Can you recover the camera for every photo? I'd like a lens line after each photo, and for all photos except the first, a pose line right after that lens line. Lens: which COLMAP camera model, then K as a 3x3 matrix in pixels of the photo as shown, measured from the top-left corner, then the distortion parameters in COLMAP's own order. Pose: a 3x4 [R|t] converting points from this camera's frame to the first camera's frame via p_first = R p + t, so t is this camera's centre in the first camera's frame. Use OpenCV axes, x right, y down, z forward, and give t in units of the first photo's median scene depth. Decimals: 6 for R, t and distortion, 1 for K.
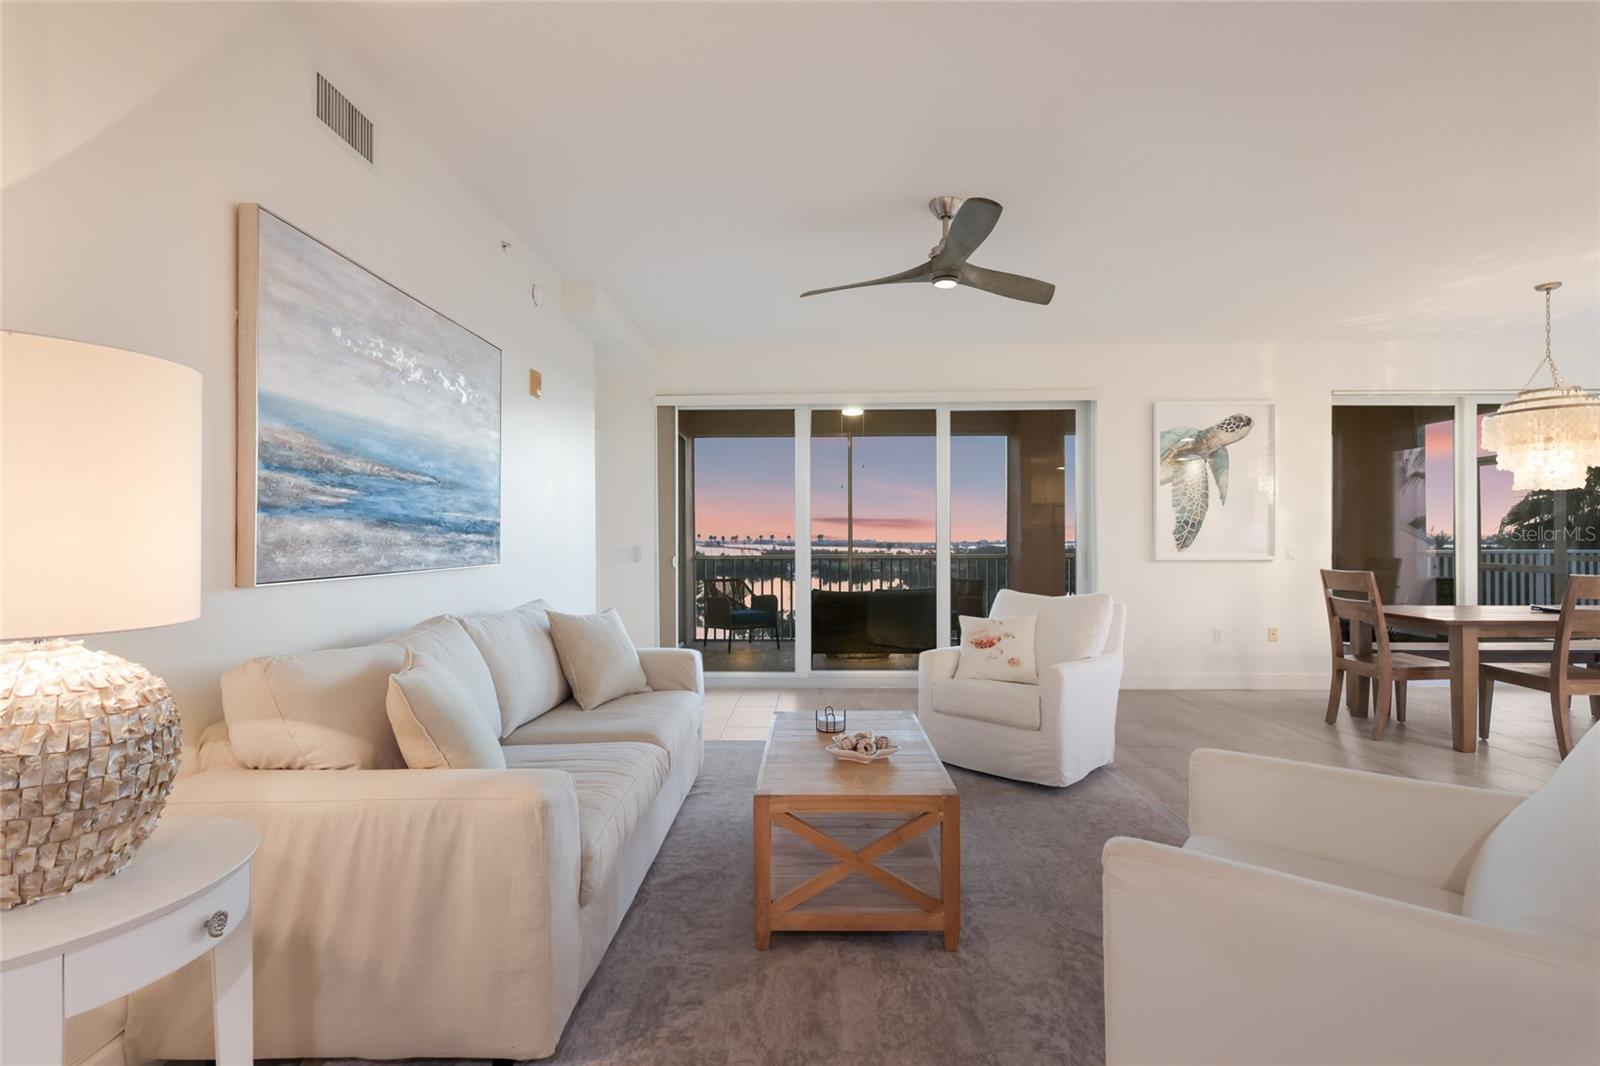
lens RADIAL K [[738.3, 0, 804.7], [0, 738.3, 535.0], [0, 0, 1]] dist [0.002708, 0.000131]
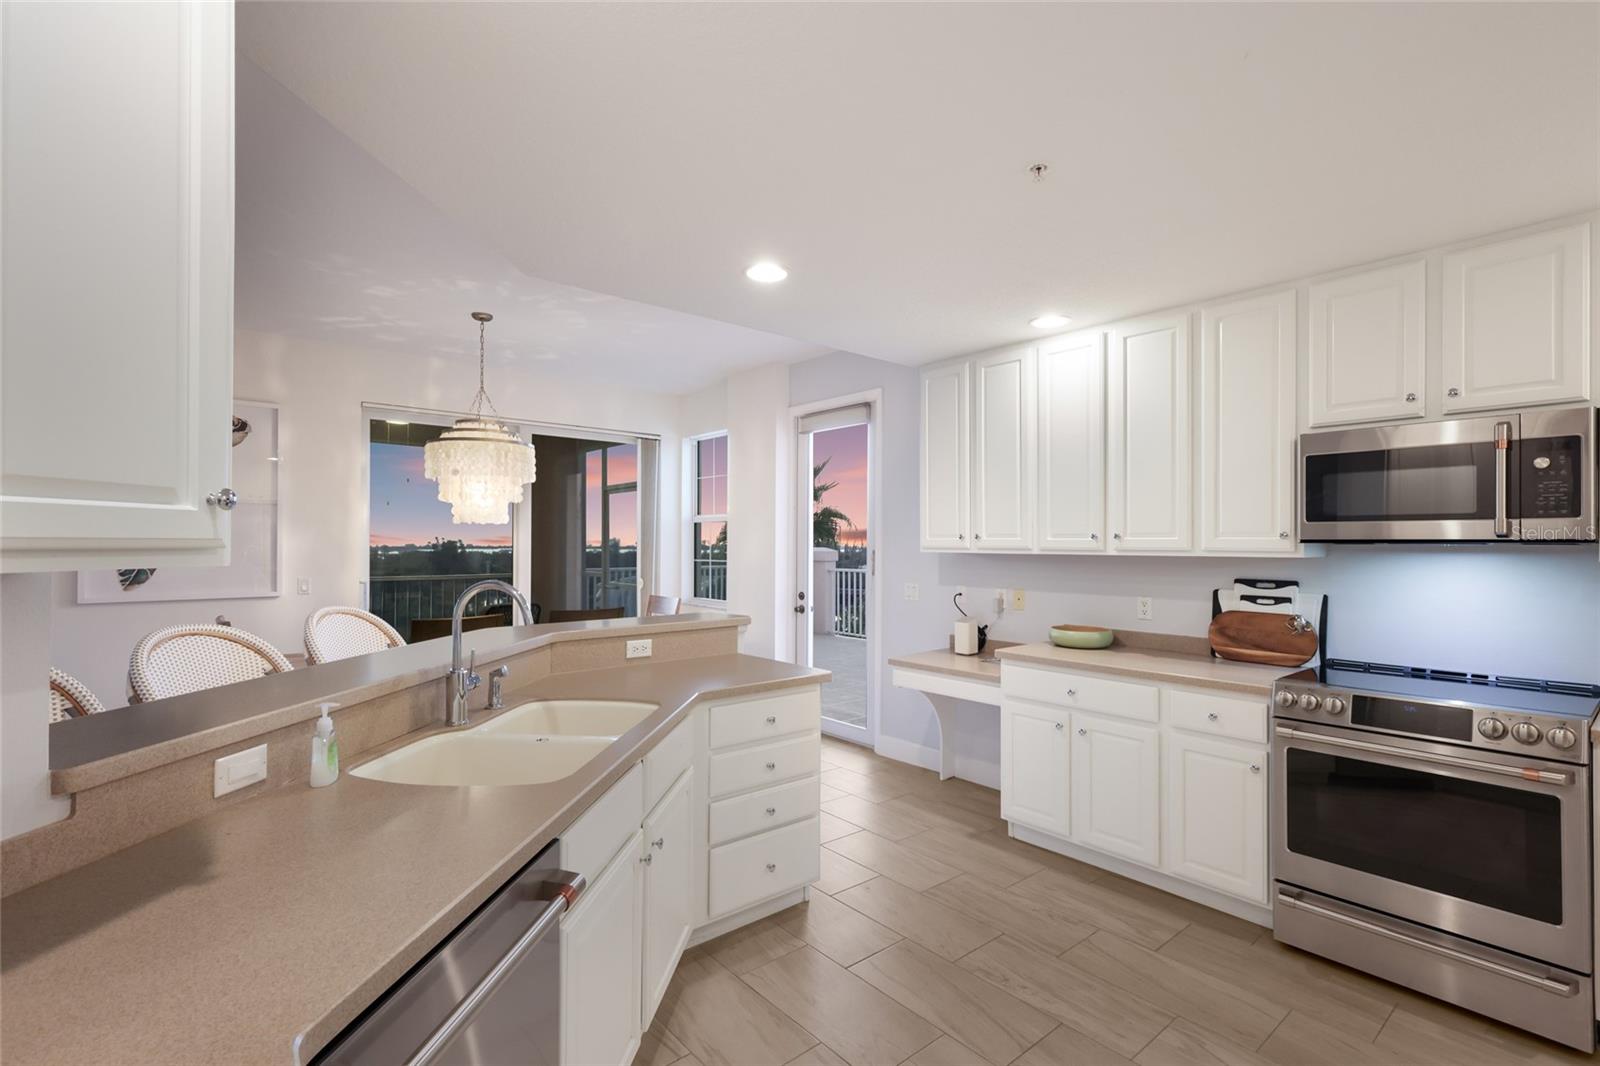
lens RADIAL K [[723.8, 0, 800.0], [0, 723.8, 539.4], [0, 0, 1]] dist [-0.000146, 0.000190]
pose [[0.745231, 0.008240, 0.666755, 0.527454], [-0.007941, 0.999962, -0.003483, -0.031698], [-0.666759, -0.002699, 0.745268, 0.004974]]
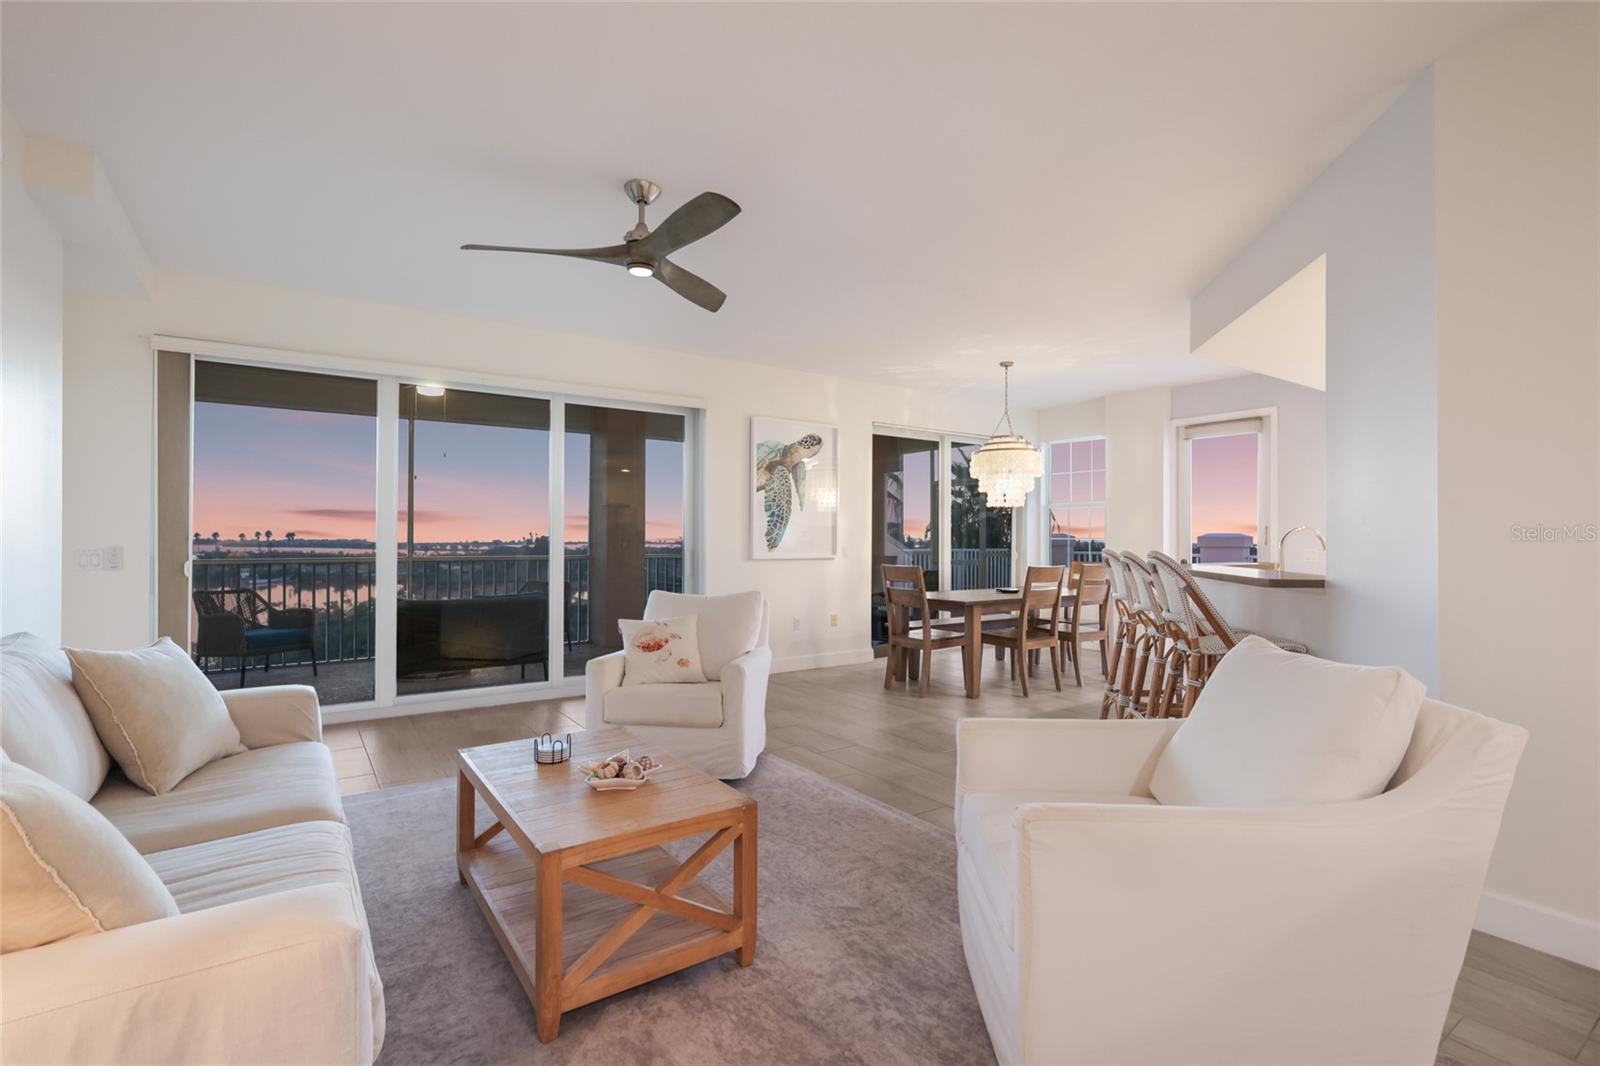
lens RADIAL K [[738.2, 0, 798.4], [0, 738.2, 530.5], [0, 0, 1]] dist [0.001538, 0.000104]
pose [[0.811037, 0.011883, 0.584874, -0.115254], [-0.007954, 0.999925, -0.009287, 0.000806], [-0.584940, 0.002880, 0.811071, 0.063265]]
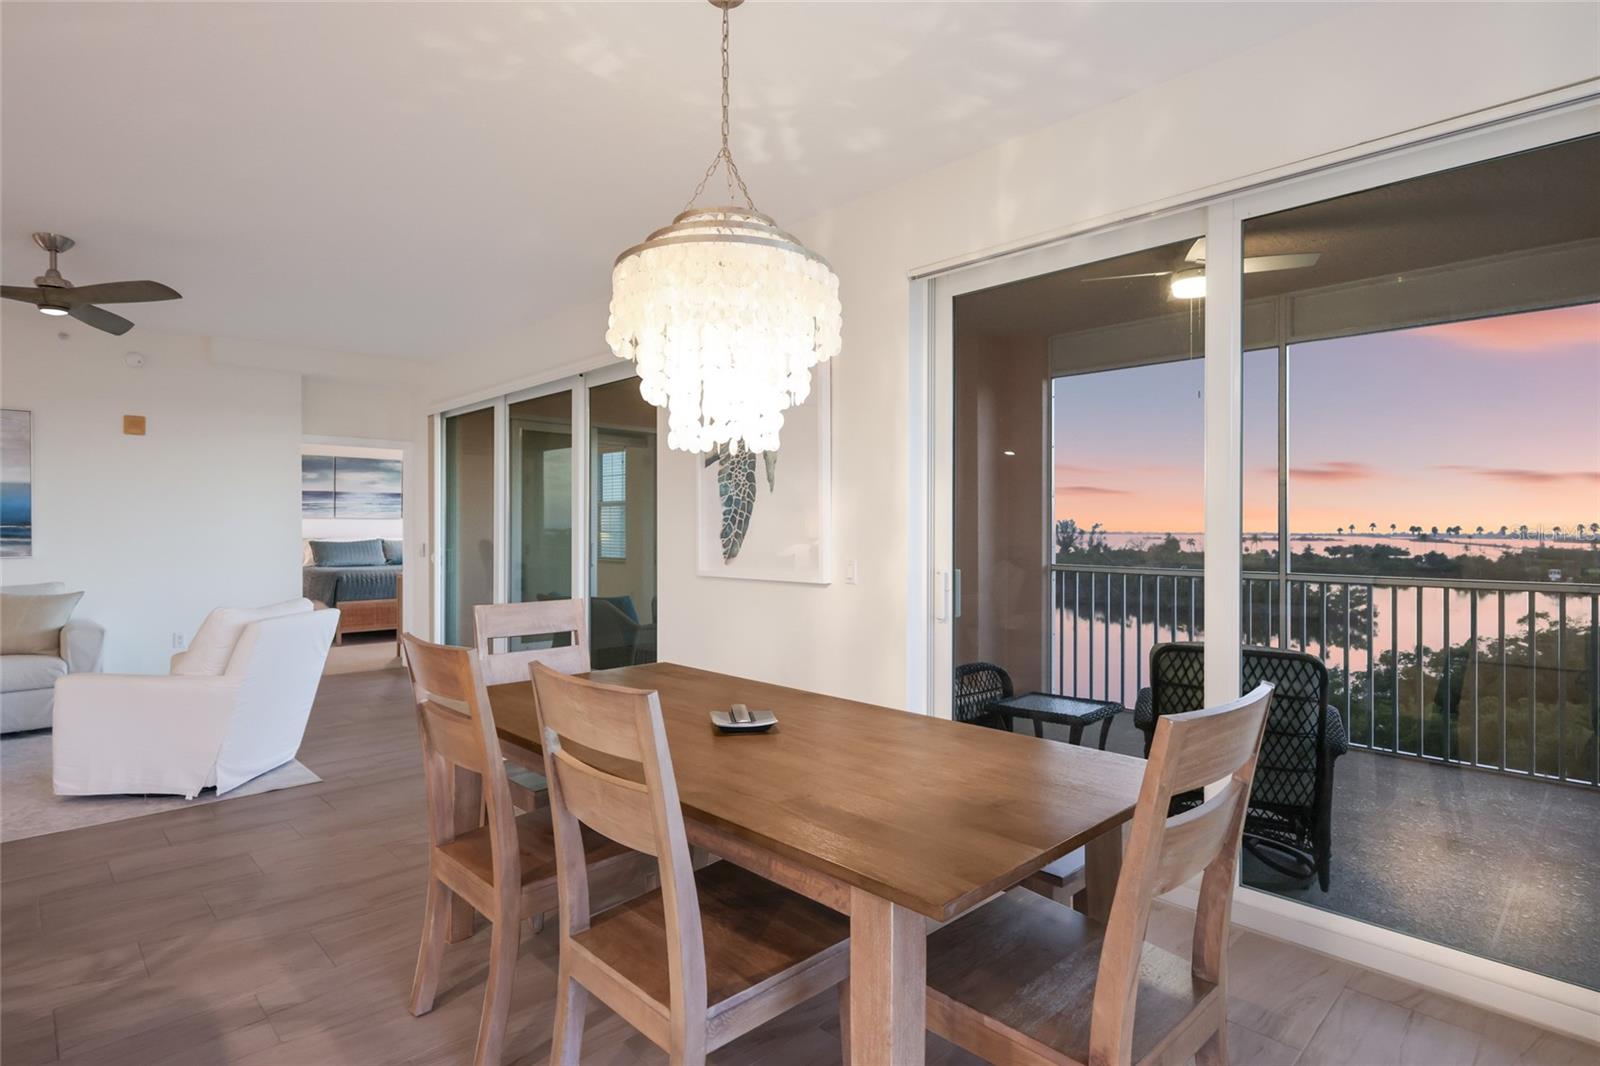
lens RADIAL K [[814.9, 0, 797.0], [0, 814.9, 532.5], [0, 0, 1]] dist [0.000111, 0.001016]
pose [[0.707744, 0.009861, -0.706400, 1.069428], [-0.002943, 0.999935, 0.011010, -0.013842], [0.706463, -0.005714, 0.707727, 0.529412]]
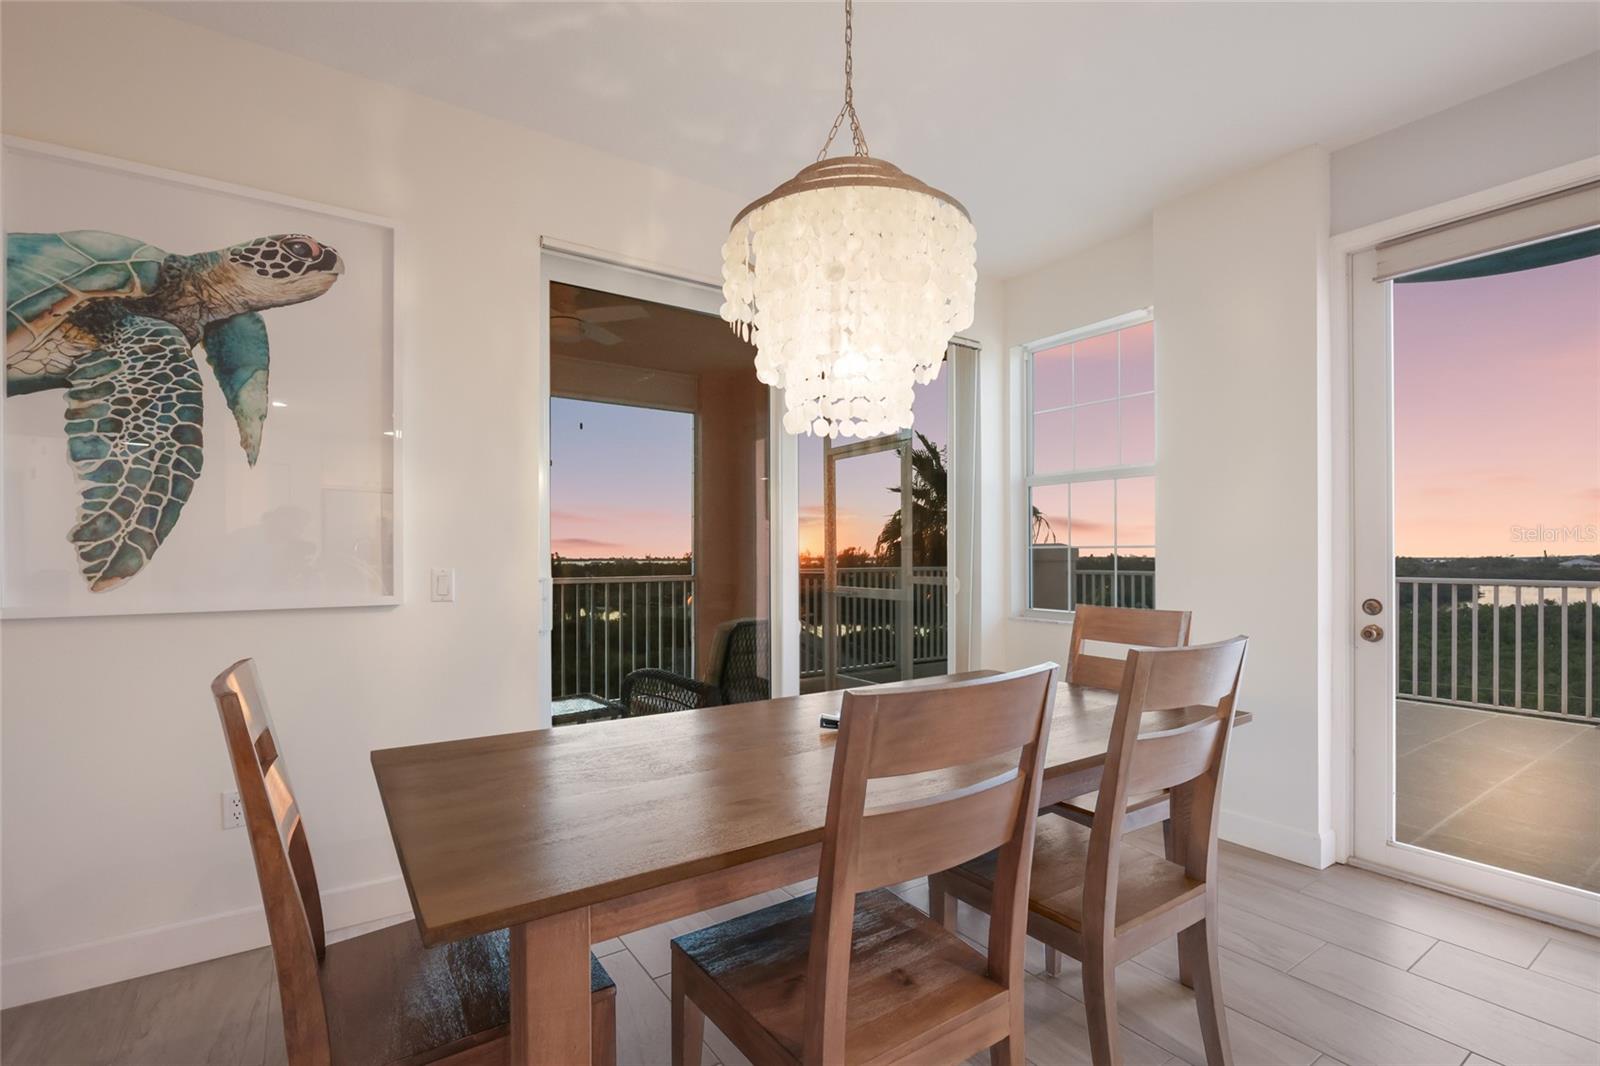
lens RADIAL K [[720.1, 0, 797.2], [0, 720.1, 553.3], [0, 0, 1]] dist [-0.015094, 0.000114]
pose [[0.814887, 0.001695, 0.579617, 0.583415], [-0.002285, 0.999997, 0.000289, 0.004173], [-0.579615, -0.001560, 0.814889, 0.539123]]
